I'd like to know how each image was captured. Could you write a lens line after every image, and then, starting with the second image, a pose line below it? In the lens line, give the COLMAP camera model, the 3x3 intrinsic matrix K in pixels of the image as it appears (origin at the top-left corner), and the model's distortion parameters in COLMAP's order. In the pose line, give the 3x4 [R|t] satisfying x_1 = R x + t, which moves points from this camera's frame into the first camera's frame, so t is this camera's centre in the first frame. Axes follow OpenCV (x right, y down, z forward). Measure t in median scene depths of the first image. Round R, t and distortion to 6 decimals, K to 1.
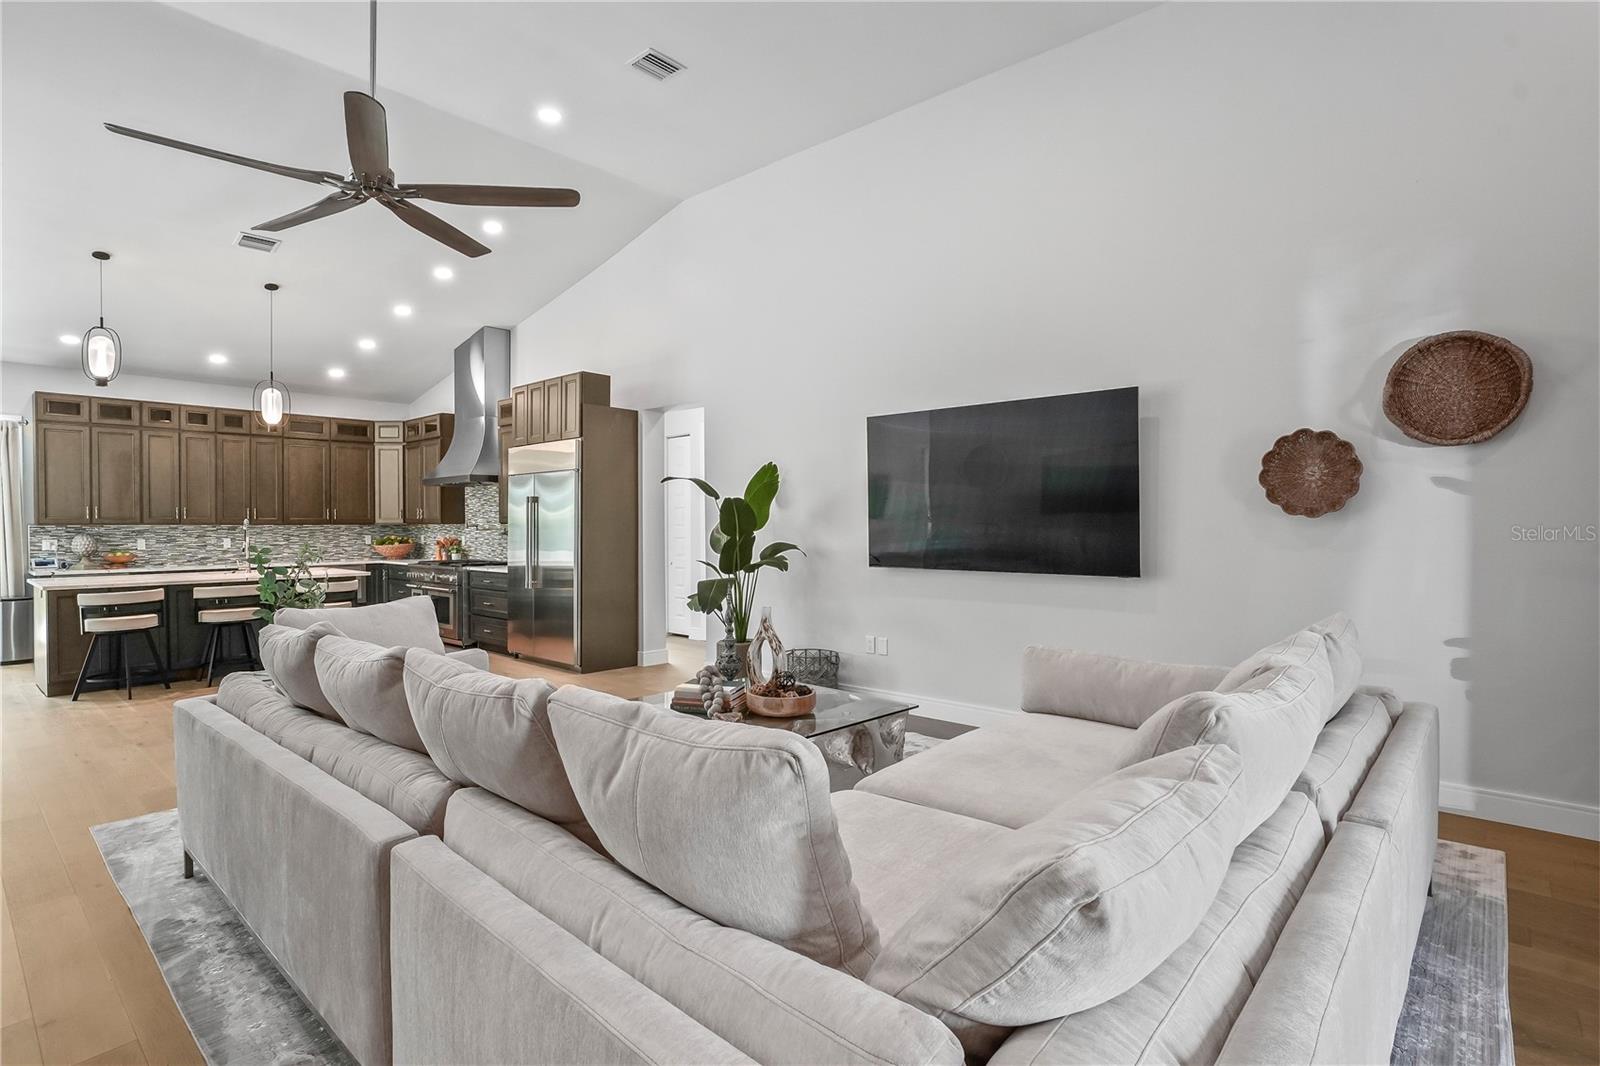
lens RADIAL K [[789.8, 0, 795.0], [0, 789.8, 530.1], [0, 0, 1]] dist [-0.044906, 0.022251]
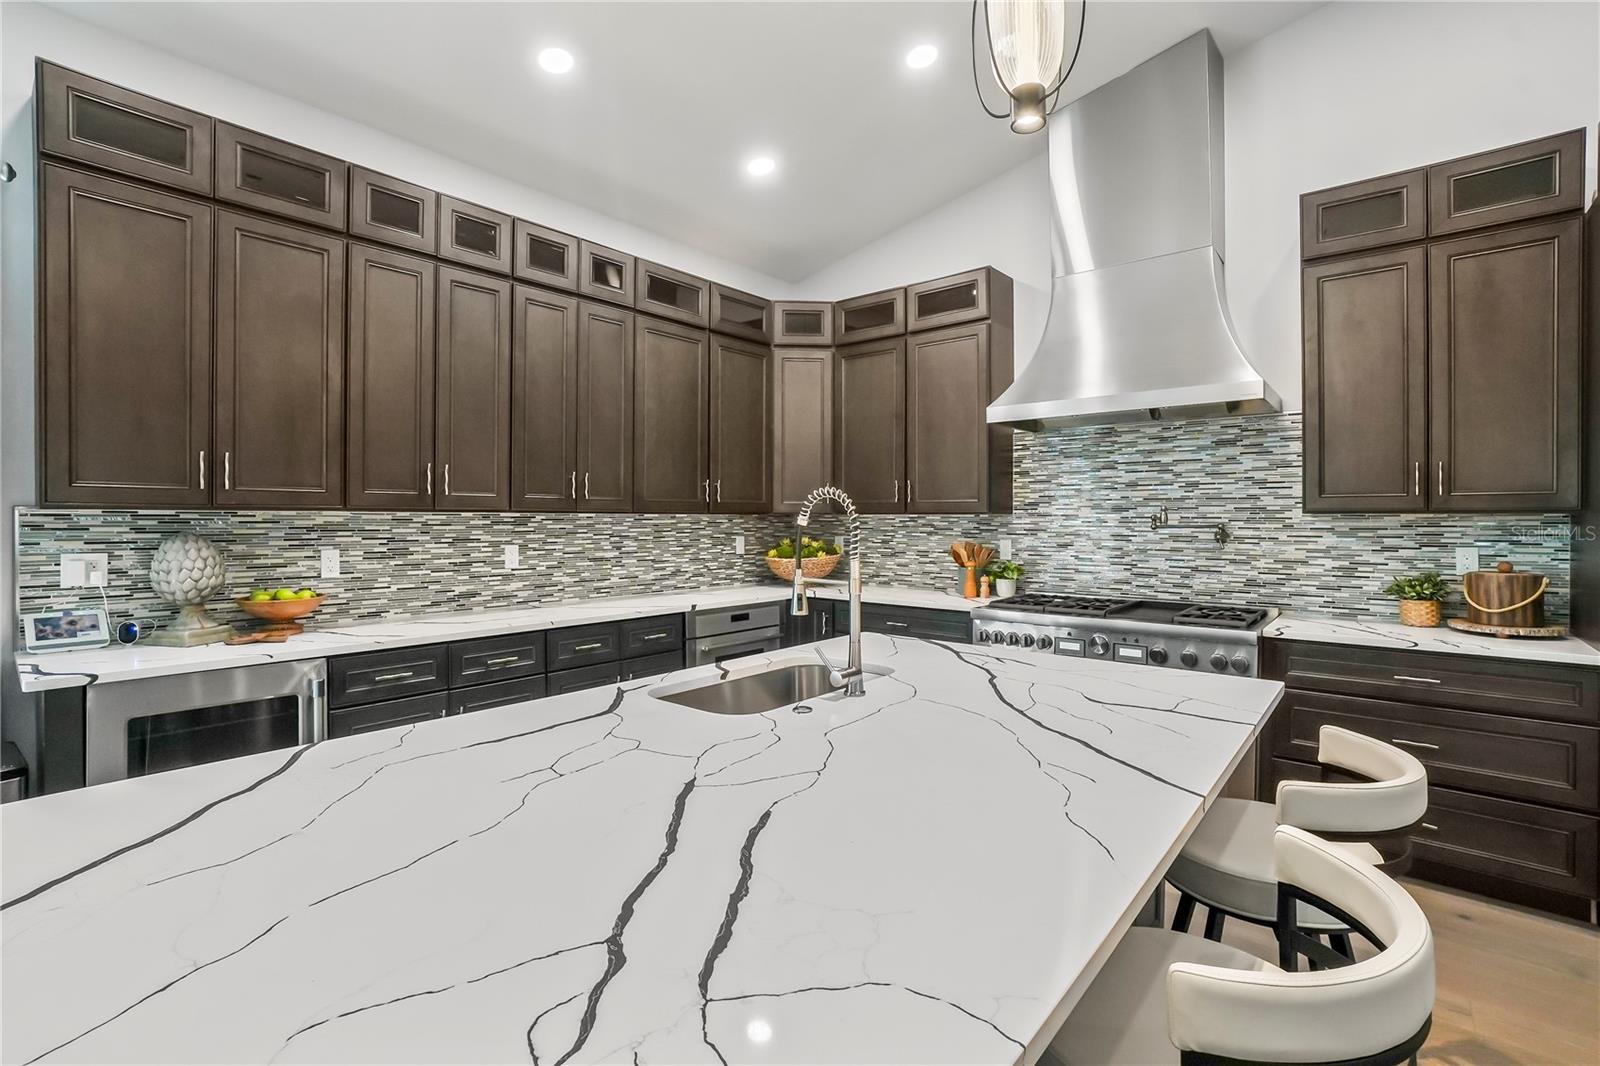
lens RADIAL K [[723.7, 0, 796.8], [0, 723.7, 520.0], [0, 0, 1]] dist [-0.062395, 0.024950]
pose [[0.999769, 0.004306, 0.021036, -0.632828], [-0.004151, 0.999964, -0.007417, -0.000702], [-0.021067, 0.007328, 0.999751, 0.659987]]
